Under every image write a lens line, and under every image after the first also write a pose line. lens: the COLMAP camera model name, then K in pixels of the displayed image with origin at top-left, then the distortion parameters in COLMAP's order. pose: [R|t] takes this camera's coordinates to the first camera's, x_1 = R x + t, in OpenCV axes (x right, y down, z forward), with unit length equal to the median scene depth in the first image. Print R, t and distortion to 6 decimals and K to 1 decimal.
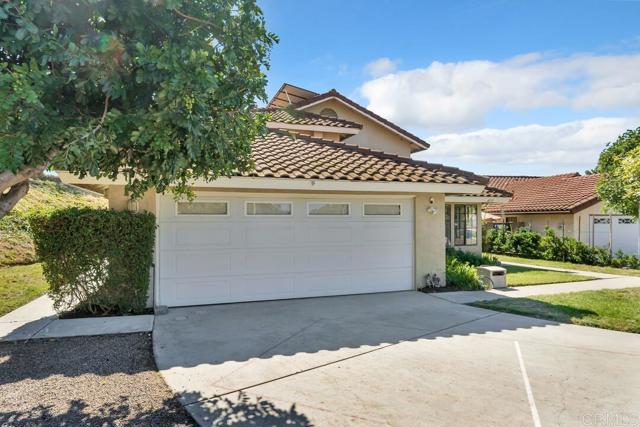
lens RADIAL K [[395.2, 0, 318.2], [0, 395.2, 211.2], [0, 0, 1]] dist [0.006773, 0.000883]
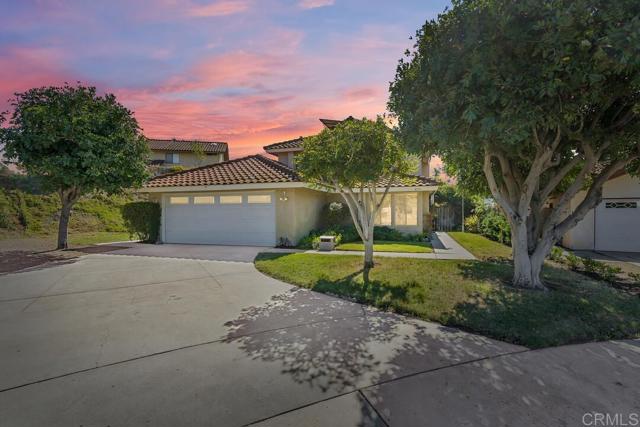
lens RADIAL K [[303.4, 0, 318.8], [0, 303.4, 215.1], [0, 0, 1]] dist [0.012399, 0.000294]
pose [[0.781239, 0.003789, -0.624220, 1.169980], [0.017311, 0.999465, 0.027732, 0.032762], [0.623992, -0.032471, 0.780756, 0.110790]]
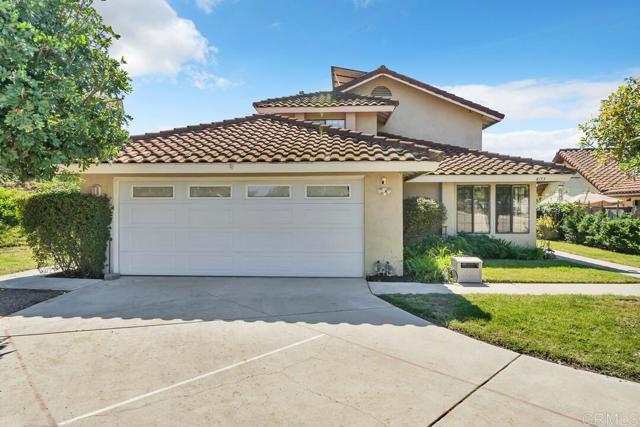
lens RADIAL K [[395.2, 0, 319.0], [0, 395.2, 210.5], [0, 0, 1]] dist [0.006773, 0.000883]
pose [[0.918025, 0.007512, -0.396452, 0.507640], [0.007311, 0.999330, 0.035865, 0.007470], [0.396455, -0.035823, 0.917355, 0.104835]]
